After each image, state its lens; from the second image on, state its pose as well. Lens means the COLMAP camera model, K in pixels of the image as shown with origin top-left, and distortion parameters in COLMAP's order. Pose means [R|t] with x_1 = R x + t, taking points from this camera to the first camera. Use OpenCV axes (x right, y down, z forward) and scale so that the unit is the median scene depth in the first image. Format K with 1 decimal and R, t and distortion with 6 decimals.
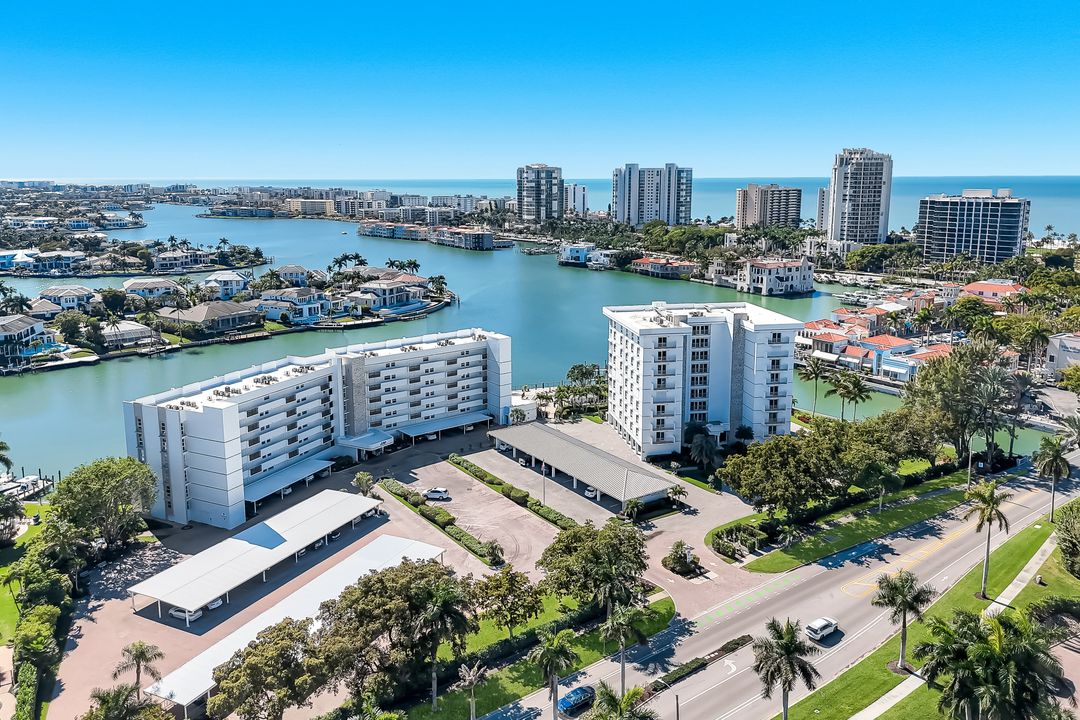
lens RADIAL K [[791.2, 0, 546.6], [0, 791.2, 318.3], [0, 0, 1]] dist [0.071797, -0.070944]
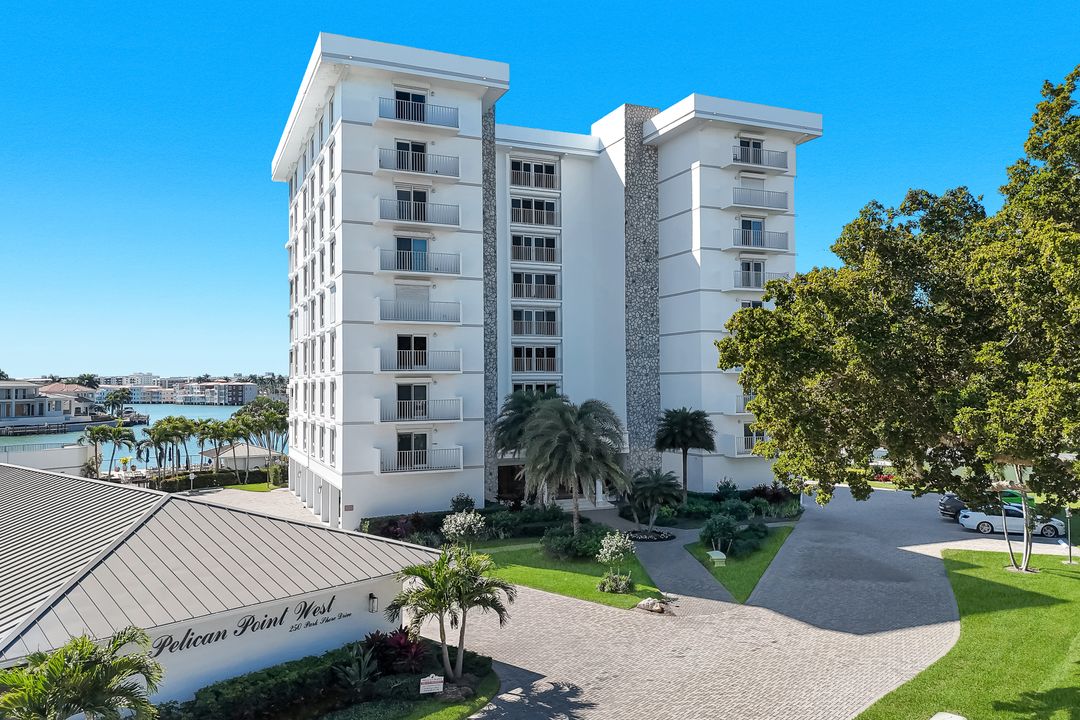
lens RADIAL K [[788.0, 0, 548.8], [0, 788.0, 357.1], [0, 0, 1]] dist [0.075427, -0.077986]
pose [[0.973364, 0.003063, 0.229246, 0.080517], [0.046761, 0.976240, -0.211586, 0.114275], [-0.224447, 0.216670, 0.950093, 0.456508]]
